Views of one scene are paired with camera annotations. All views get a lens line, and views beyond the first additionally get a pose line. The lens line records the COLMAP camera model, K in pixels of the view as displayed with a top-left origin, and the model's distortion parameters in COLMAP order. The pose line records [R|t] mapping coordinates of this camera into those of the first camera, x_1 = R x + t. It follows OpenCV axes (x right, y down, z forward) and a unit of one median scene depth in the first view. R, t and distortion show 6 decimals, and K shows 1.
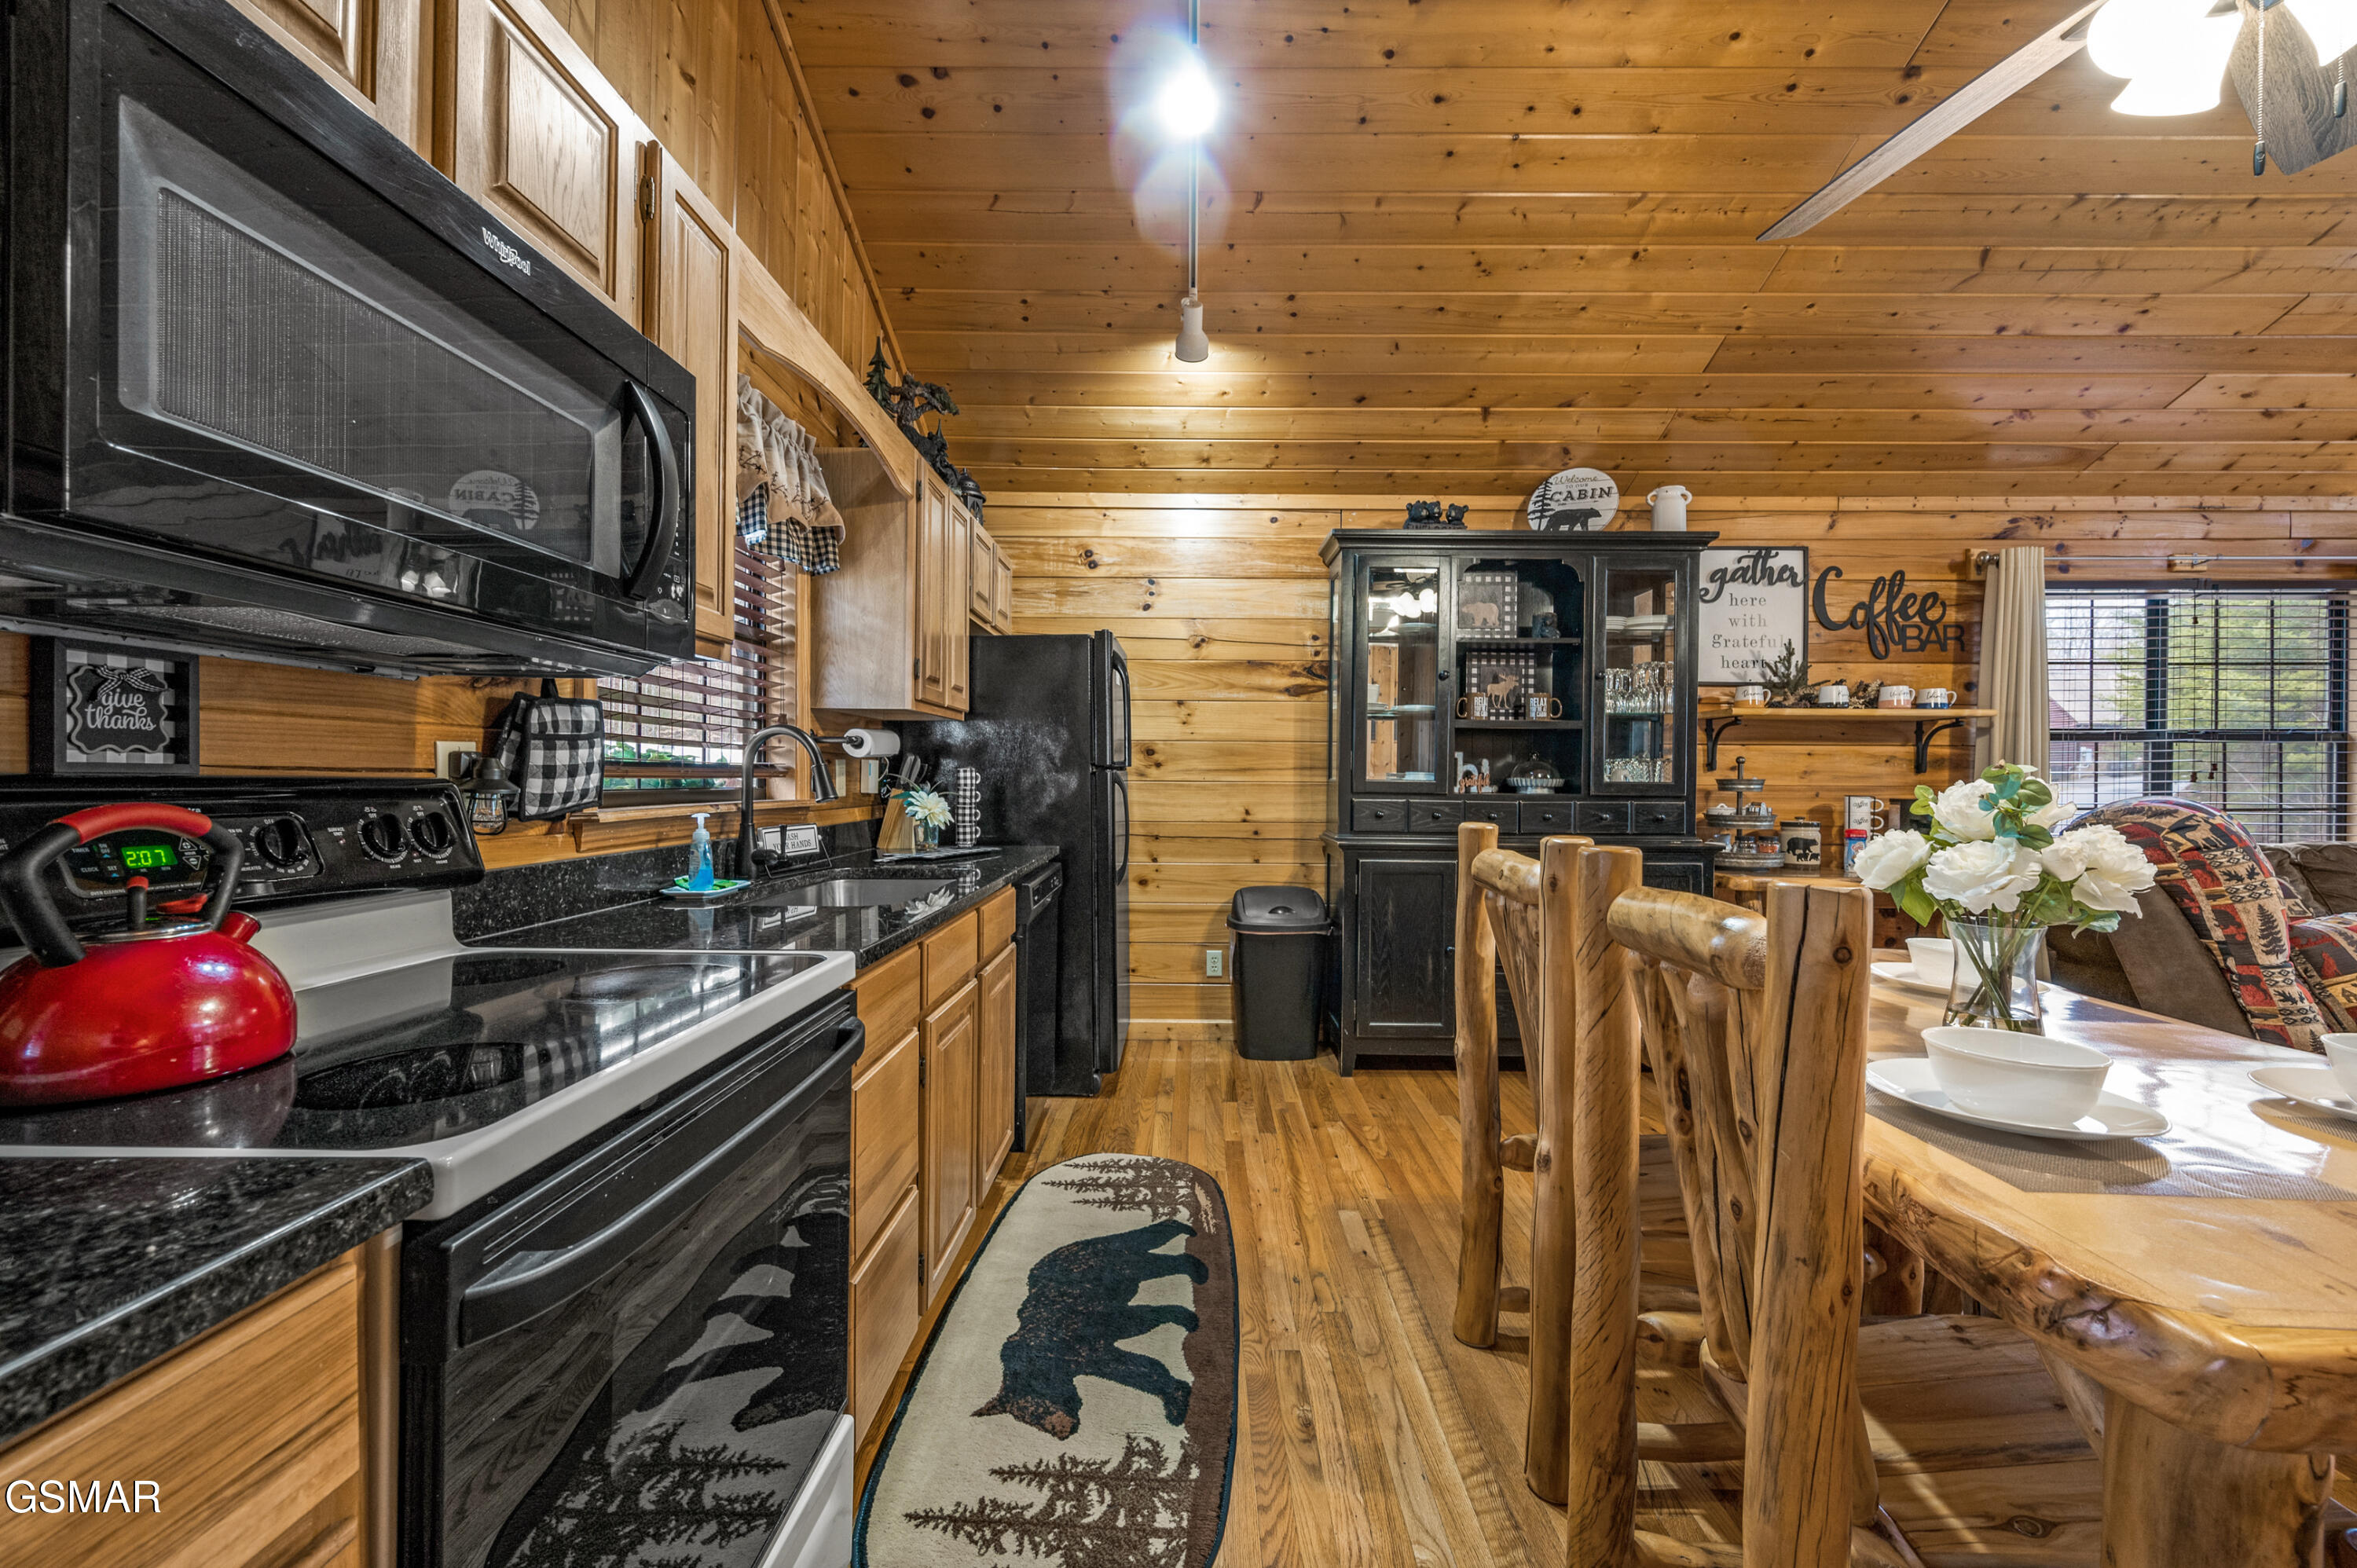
lens RADIAL K [[936.8, 0, 1178.5], [0, 936.8, 784.0], [0, 0, 1]] dist [-0.000976, 0.000581]
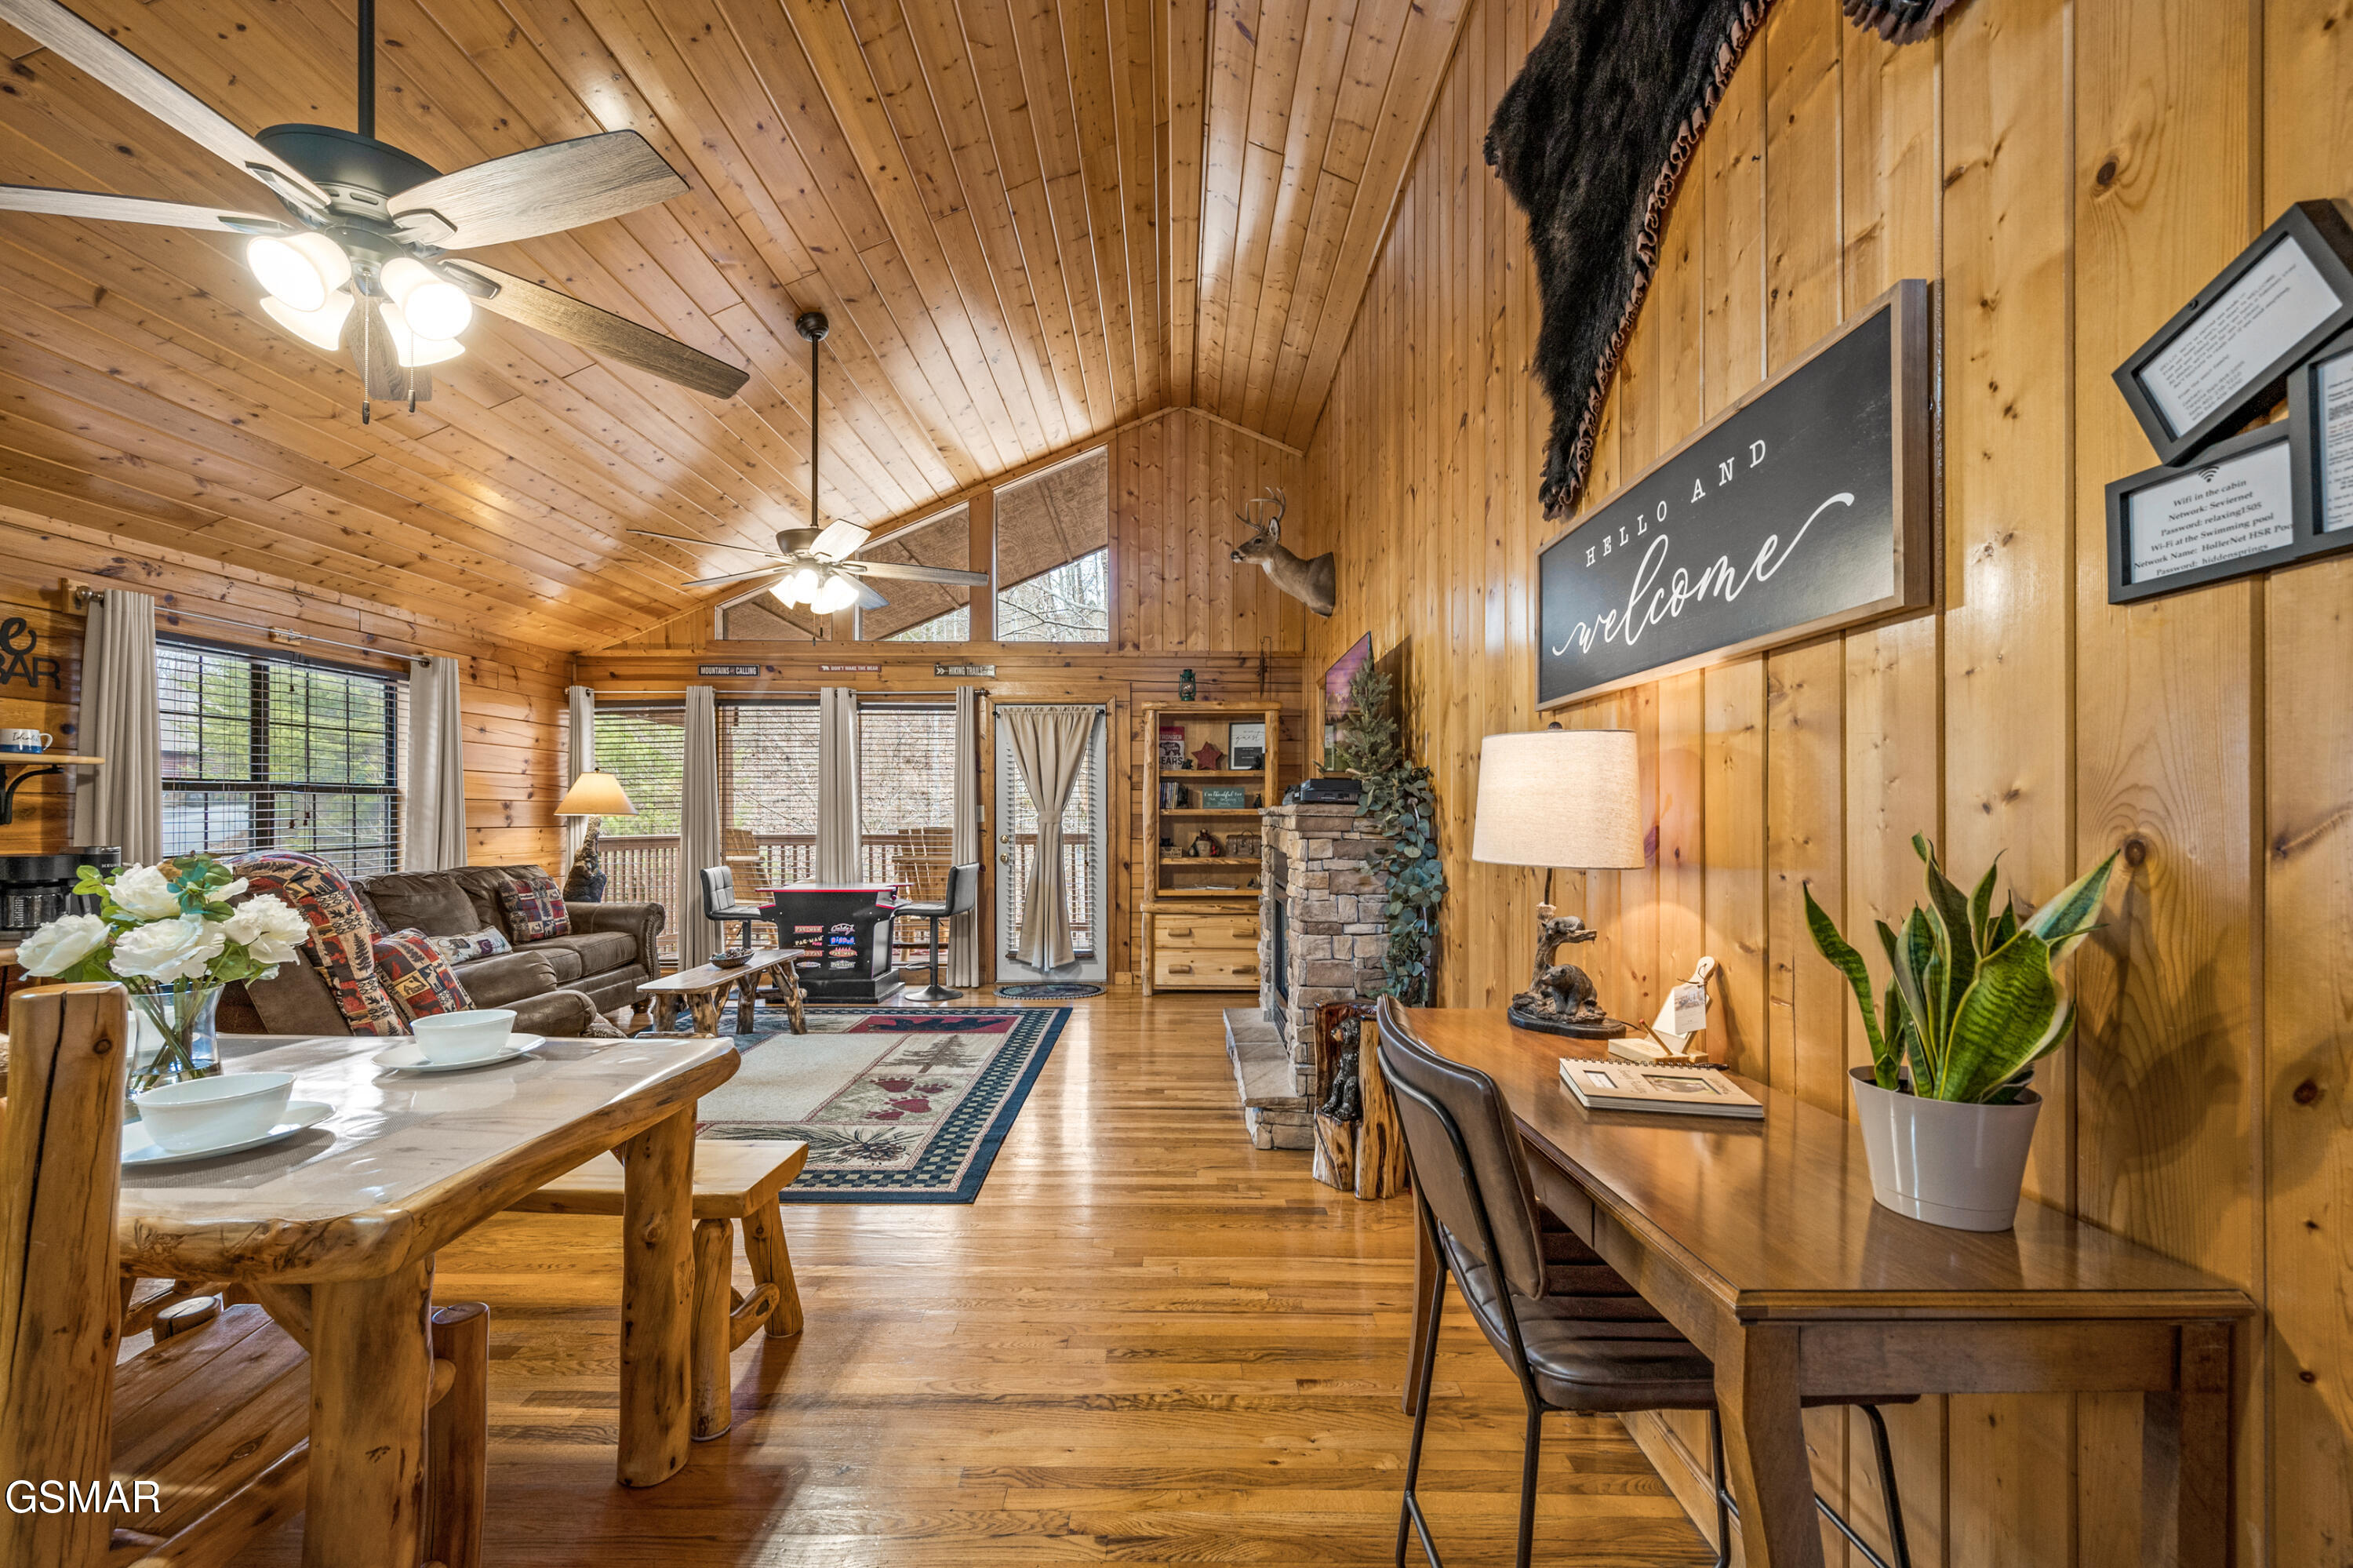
lens RADIAL K [[950.2, 0, 1172.2], [0, 950.2, 806.4], [0, 0, 1]] dist [-0.000117, 0.000400]
pose [[-0.017041, 0.000664, 0.999855, -0.124401], [0.004579, 0.999989, -0.000586, -0.027462], [-0.999844, 0.004568, -0.017043, -0.077617]]
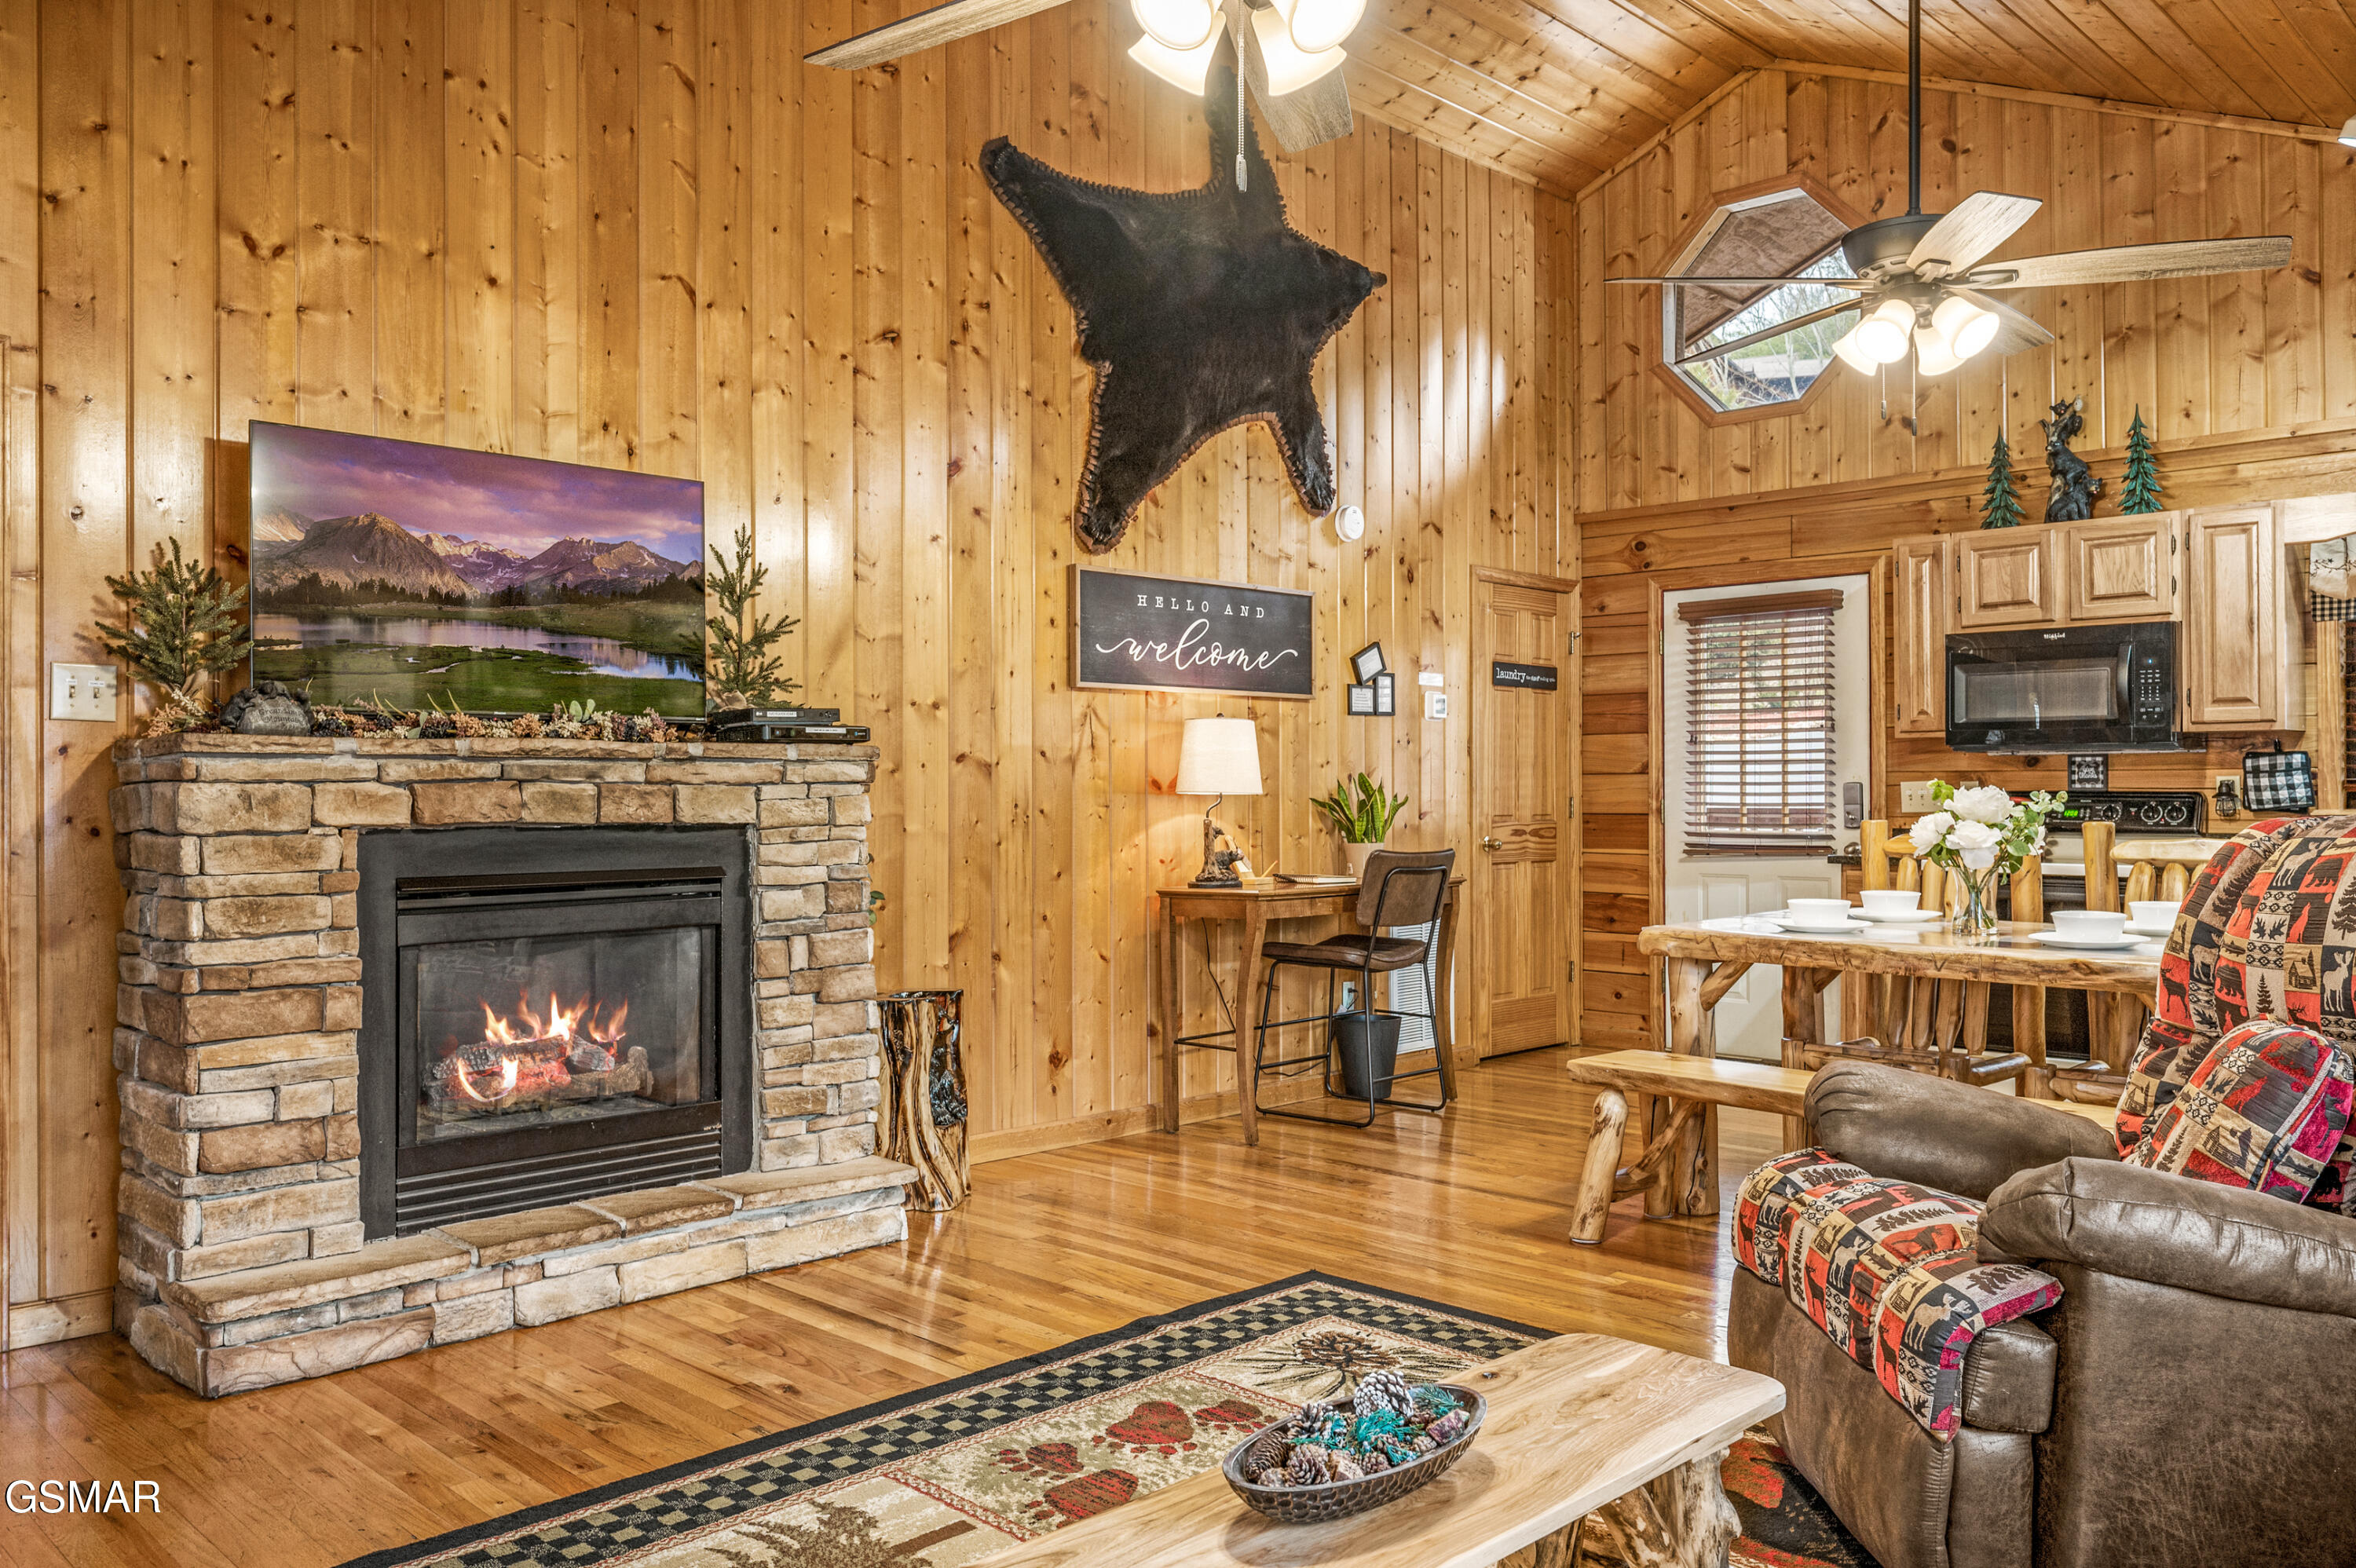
lens RADIAL K [[1737.1, 0, 1178.0], [0, 1737.1, 784.0], [0, 0, 1]] dist [0.000579, -0.001730]
pose [[-0.689191, -0.007169, -0.724544, 1.602444], [-0.004024, 0.999974, -0.006067, 0.004763], [0.724568, -0.001266, -0.689202, 0.808809]]
